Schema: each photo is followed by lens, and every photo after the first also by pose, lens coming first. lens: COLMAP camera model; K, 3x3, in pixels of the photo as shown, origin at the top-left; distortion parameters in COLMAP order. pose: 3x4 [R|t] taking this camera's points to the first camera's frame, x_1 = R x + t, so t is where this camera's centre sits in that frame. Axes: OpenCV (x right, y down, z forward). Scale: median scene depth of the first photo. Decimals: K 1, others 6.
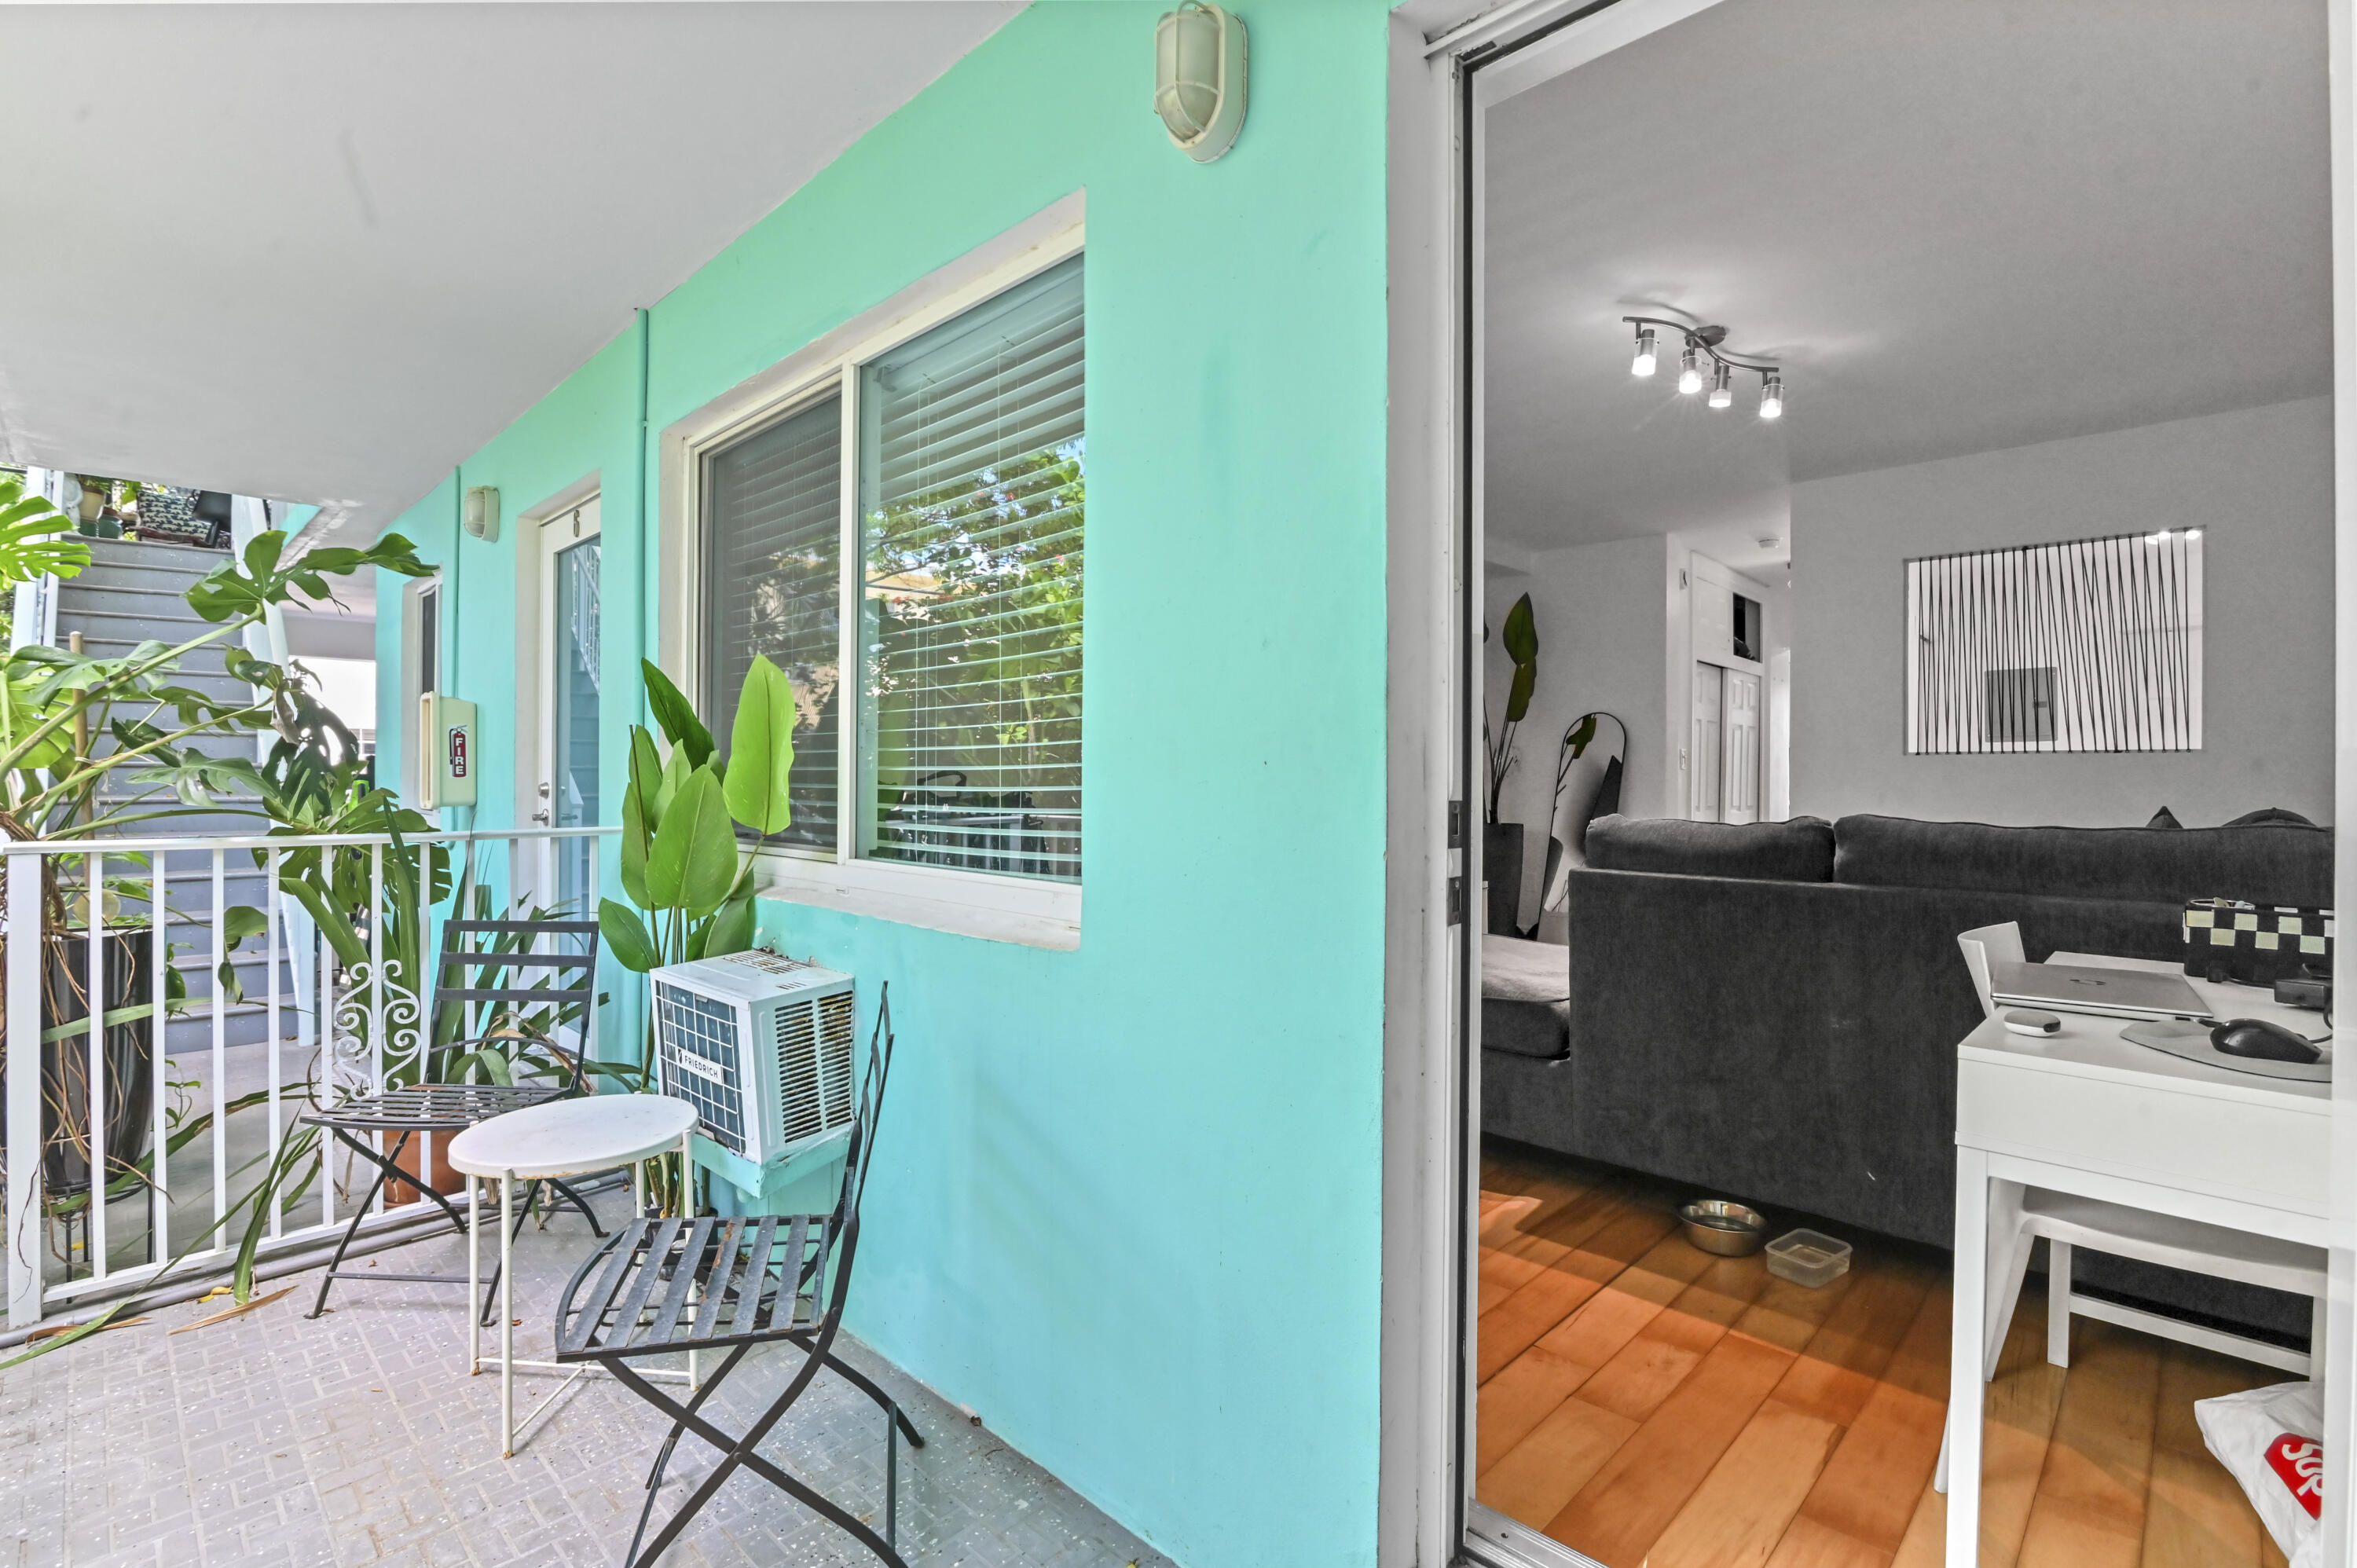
lens RADIAL K [[1093.4, 0, 1178.5], [0, 1093.4, 784.0], [0, 0, 1]] dist [-0.020700, 0.001309]
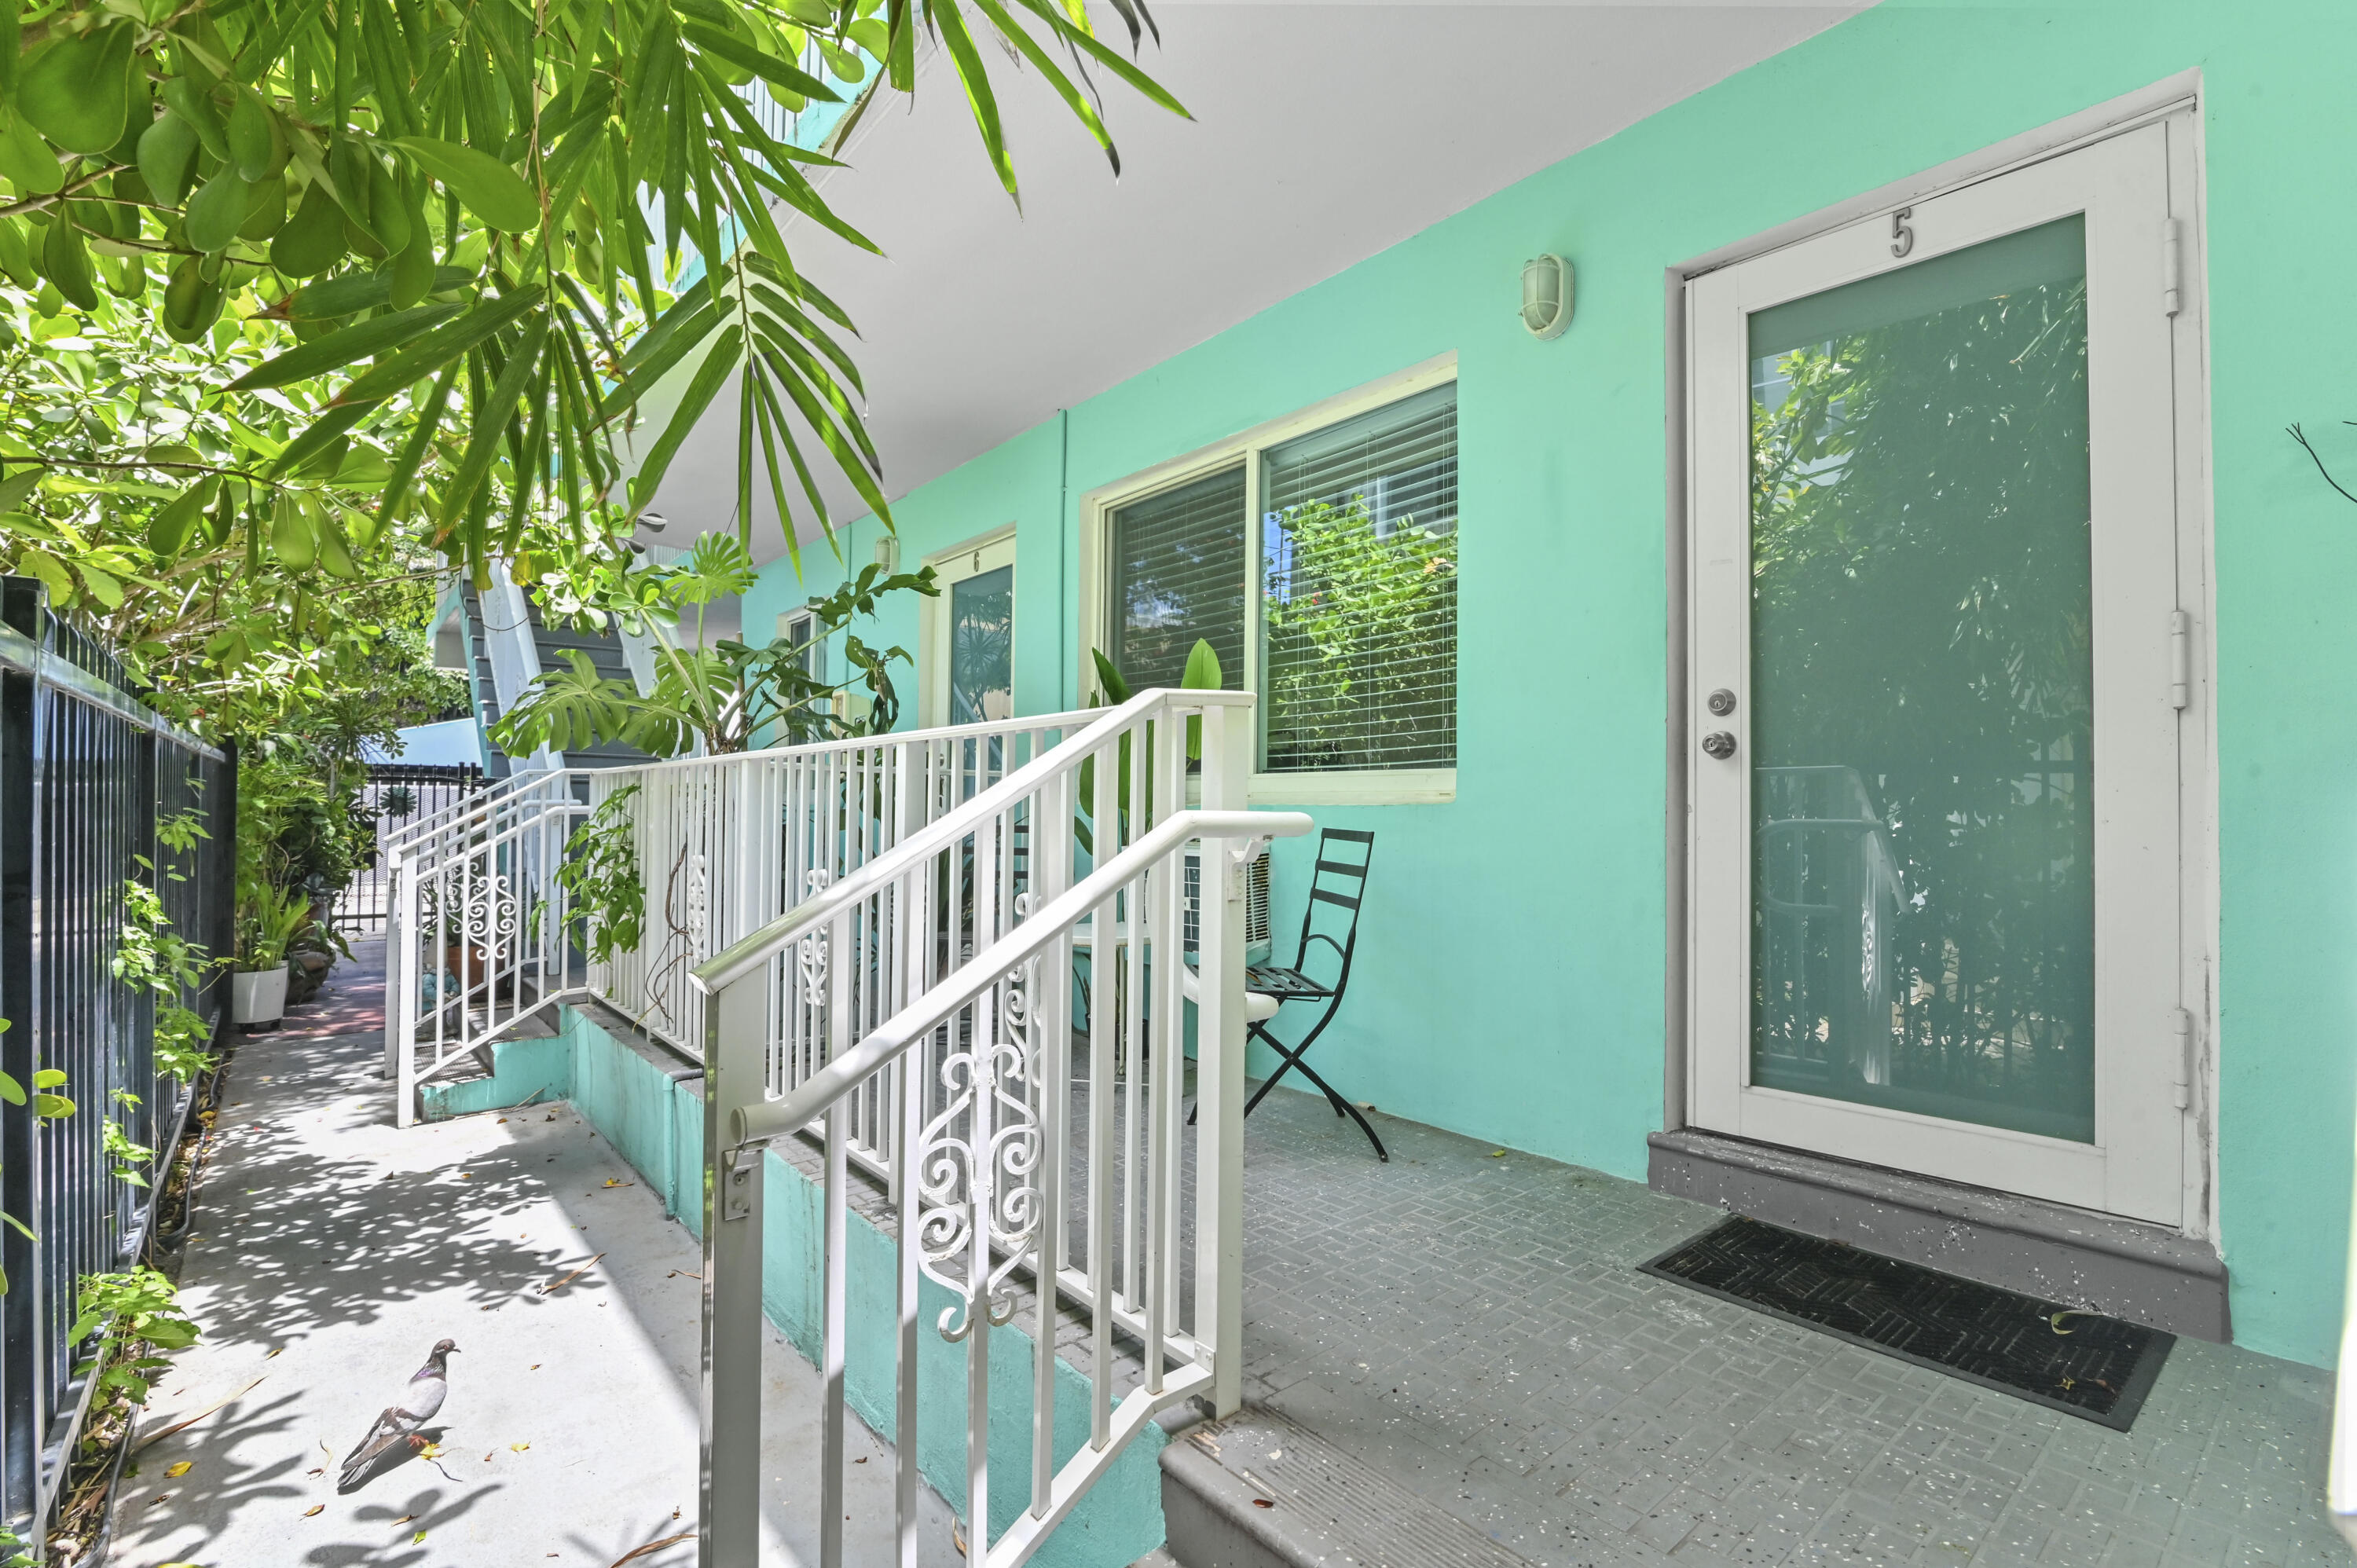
lens RADIAL K [[1084.0, 0, 1176.4], [0, 1084.0, 797.8], [0, 0, 1]] dist [-0.020569, -0.000196]
pose [[0.994321, 0.003742, -0.106355, -0.247550], [-0.006136, 0.999735, -0.022191, 0.135966], [0.106244, 0.022717, 0.994081, -0.504577]]
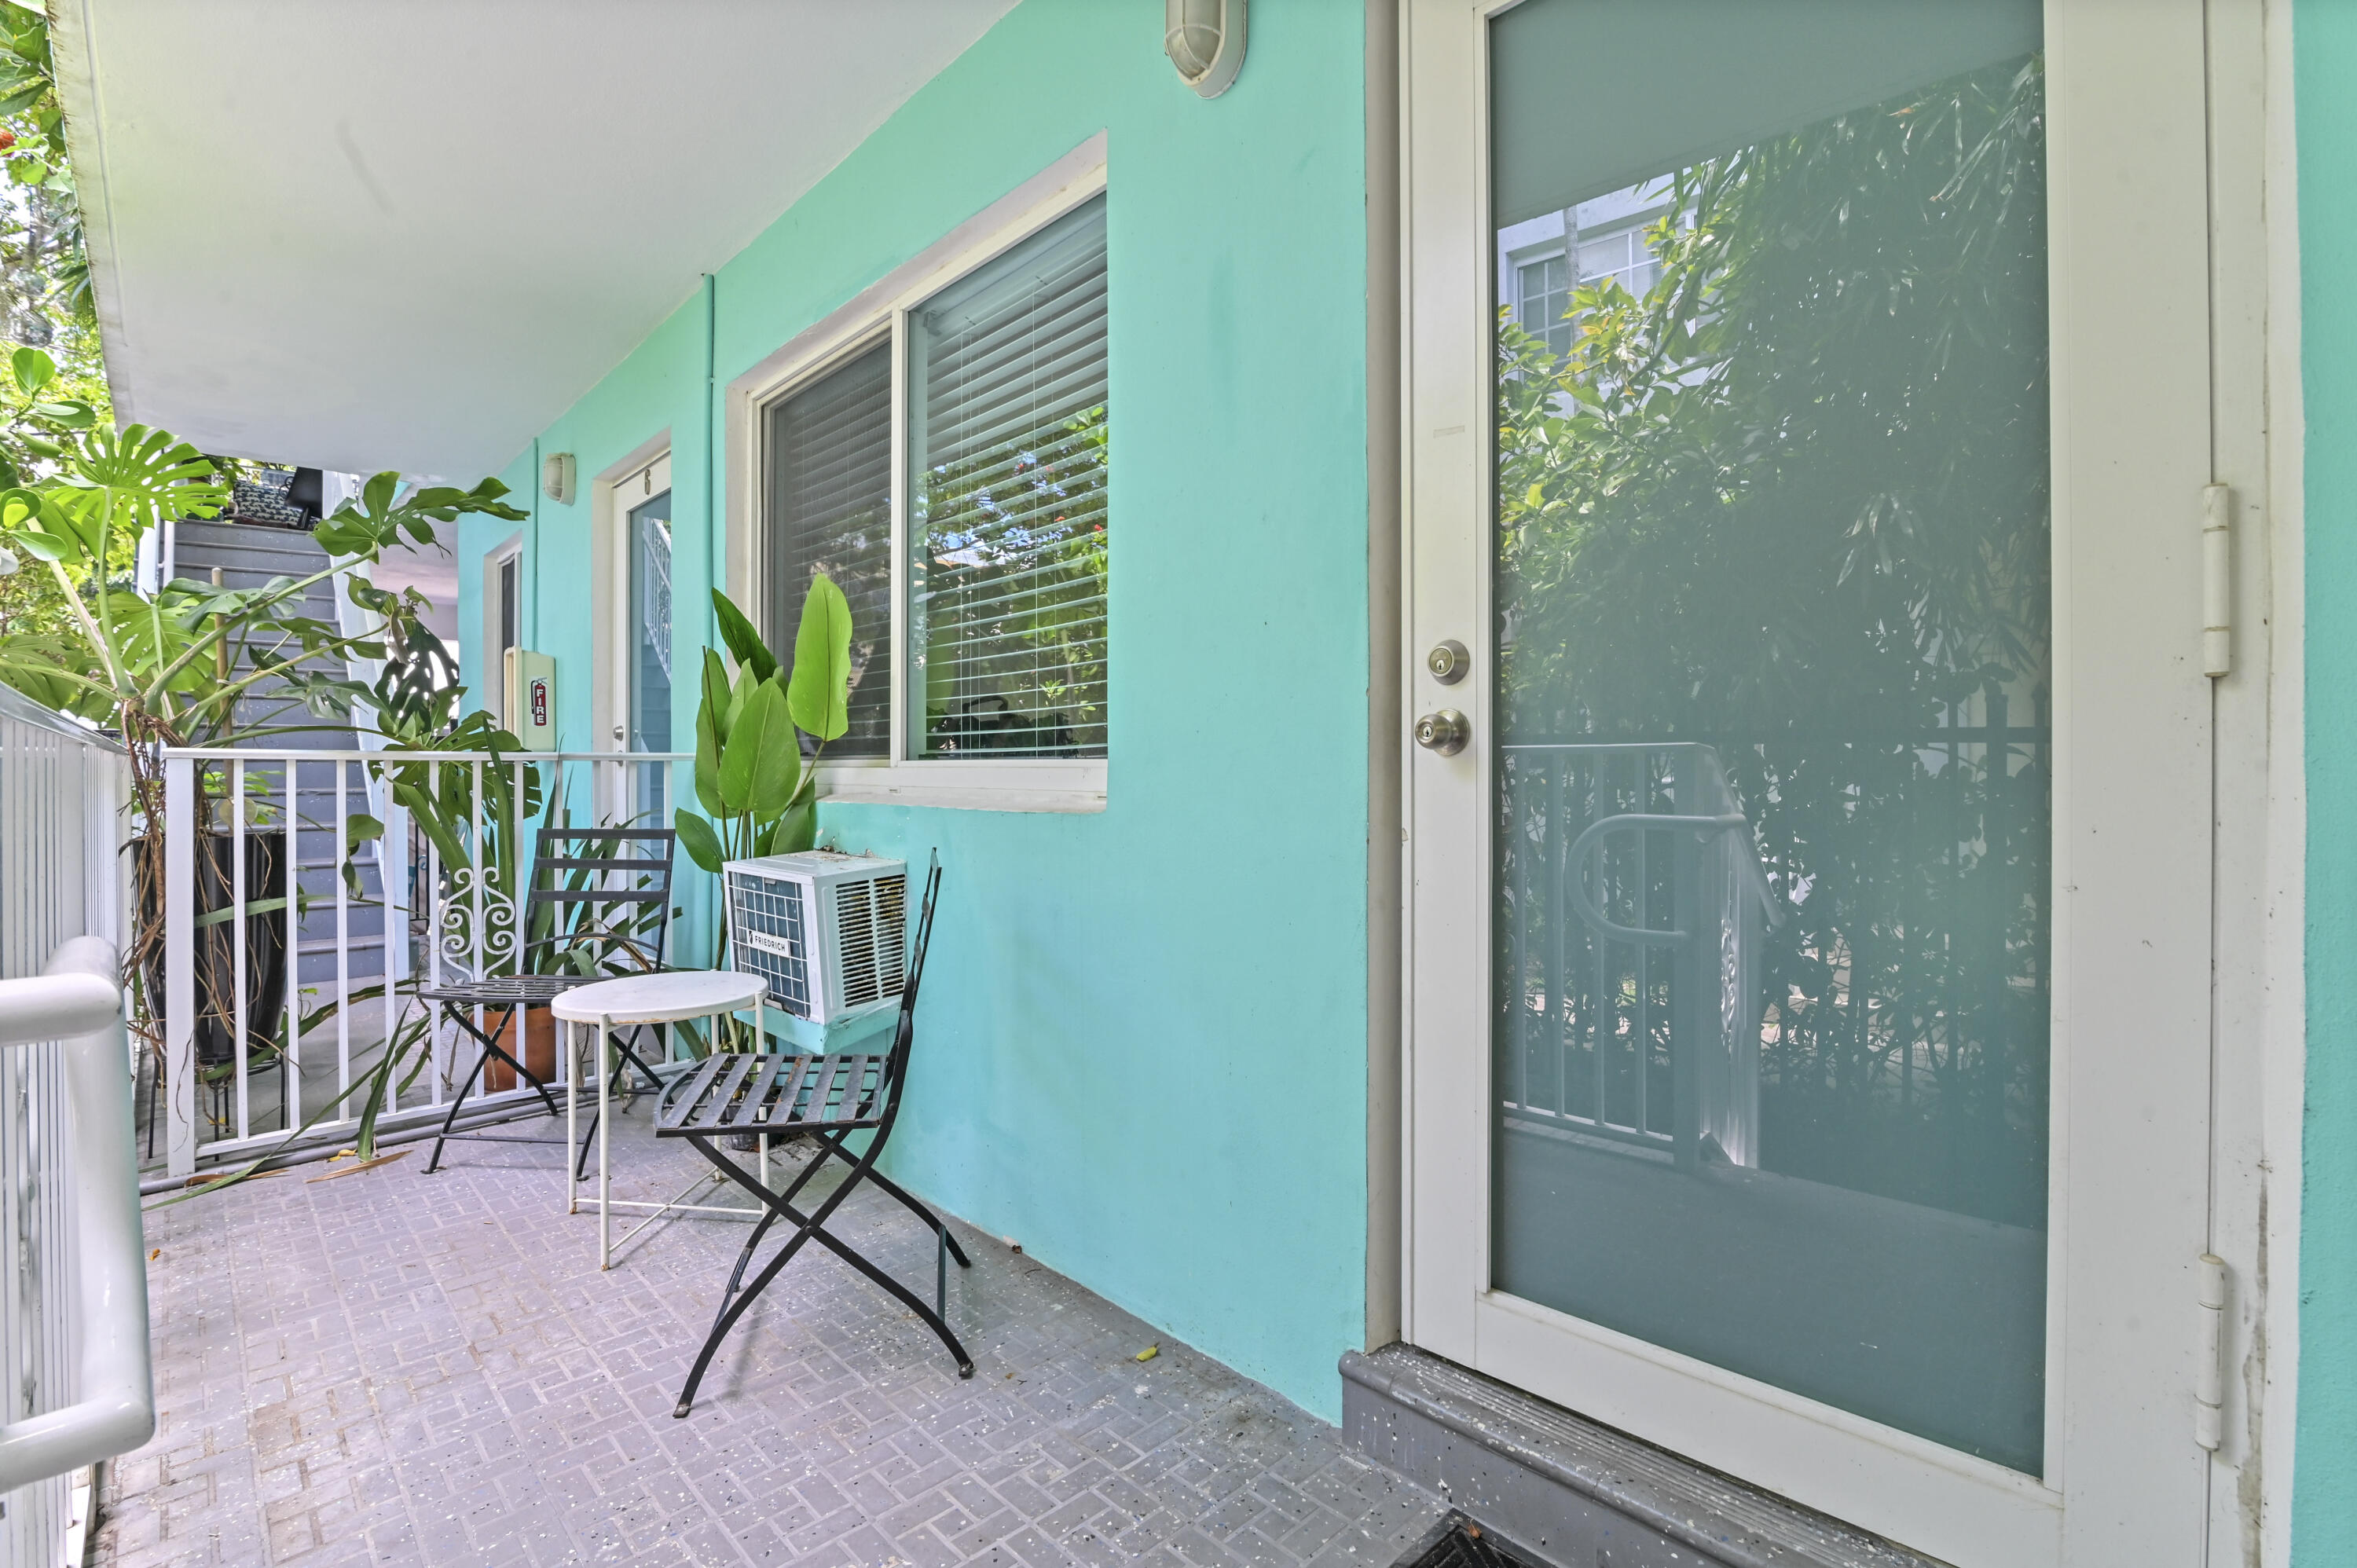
lens RADIAL K [[1092.9, 0, 1171.9], [0, 1092.9, 777.1], [0, 0, 1]] dist [-0.018875, -0.000410]
pose [[0.998874, -0.006047, -0.047062, 0.021597], [0.006133, 0.999980, 0.001682, 0.084655], [0.047051, -0.001969, 0.998891, -0.082395]]
